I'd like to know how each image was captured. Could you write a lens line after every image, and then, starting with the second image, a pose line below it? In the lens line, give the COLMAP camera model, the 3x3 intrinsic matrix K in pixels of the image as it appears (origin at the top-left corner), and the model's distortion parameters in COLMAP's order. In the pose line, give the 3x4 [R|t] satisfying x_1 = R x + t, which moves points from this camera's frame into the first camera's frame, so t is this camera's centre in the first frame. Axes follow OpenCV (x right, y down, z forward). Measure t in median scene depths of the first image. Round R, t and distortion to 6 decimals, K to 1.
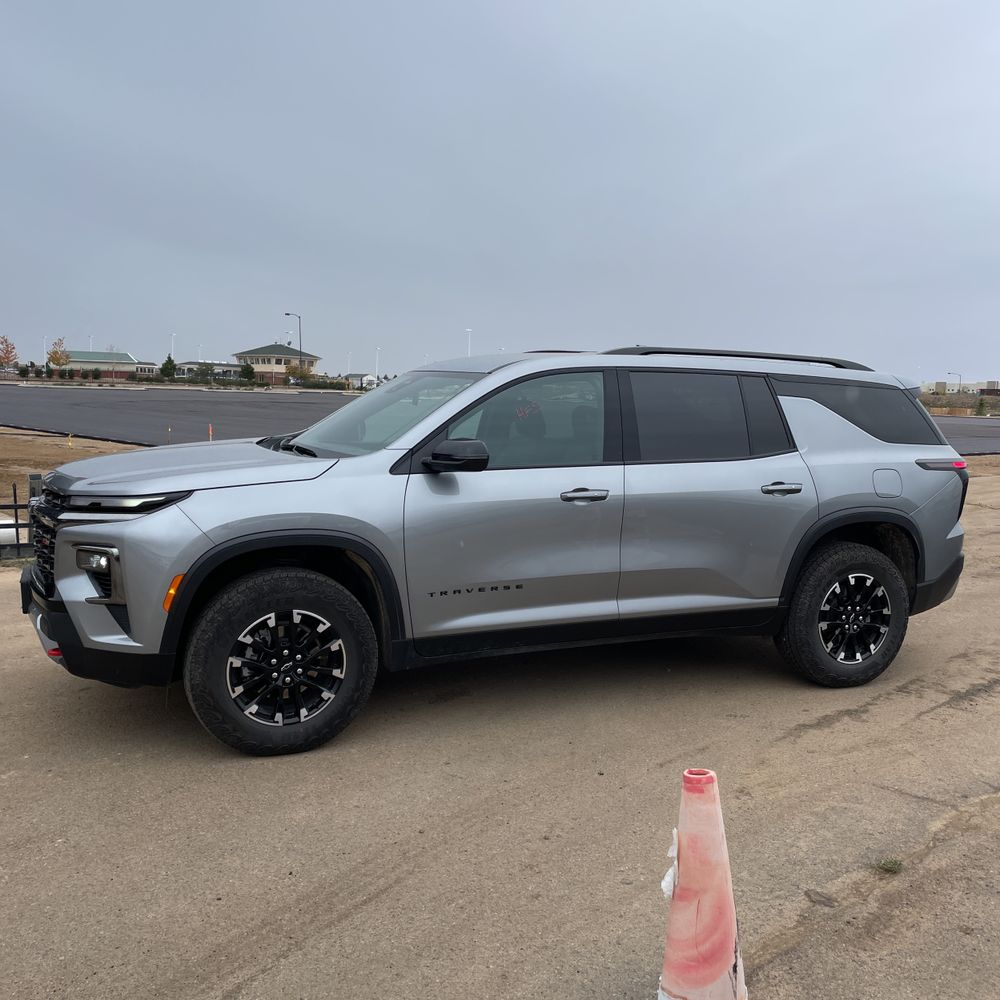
lens RADIAL K [[996.9, 0, 516.5], [0, 996.9, 490.0], [0, 0, 1]] dist [0.098993, -0.136928]
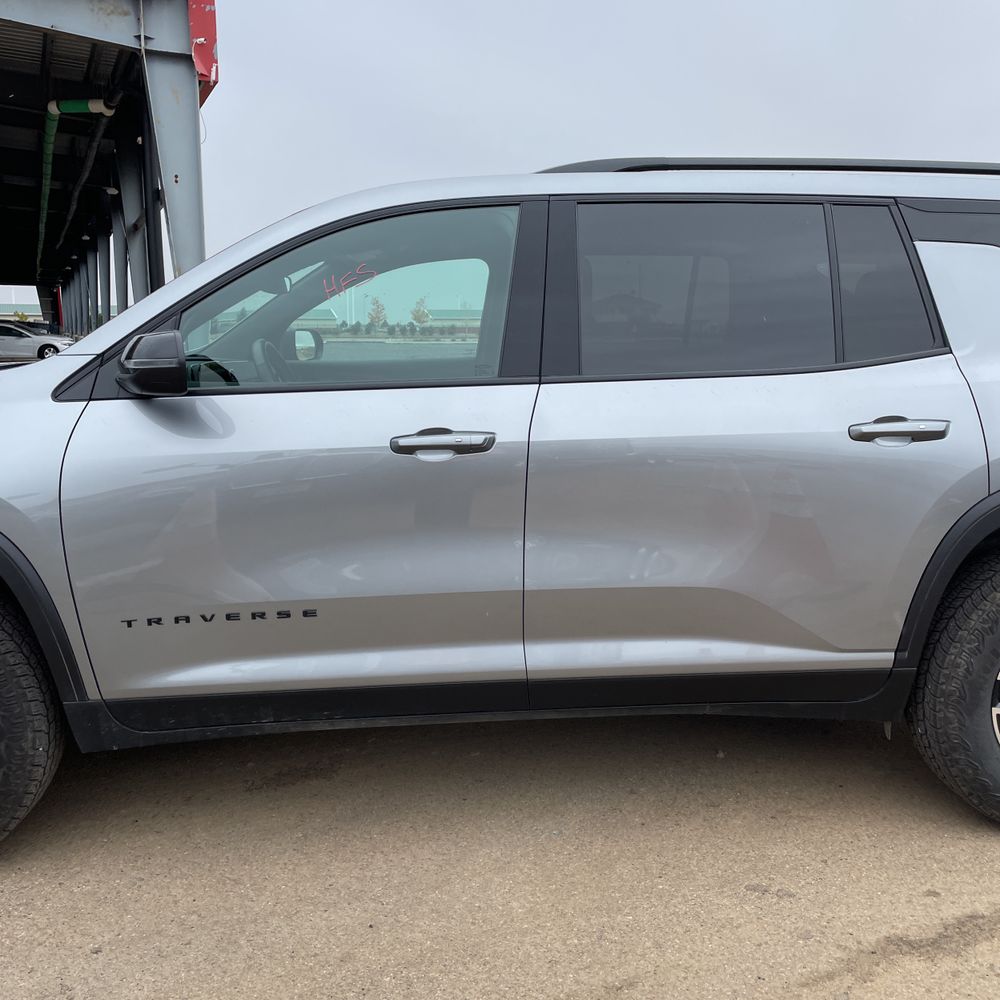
lens RADIAL K [[1008.4, 0, 510.0], [0, 1008.4, 489.9], [0, 0, 1]] dist [0.112607, -0.158598]
pose [[0.942803, 0.019979, -0.332750, 0.278077], [-0.003317, 0.998715, 0.050567, 0.003380], [0.333333, -0.046571, 0.941658, 0.521618]]
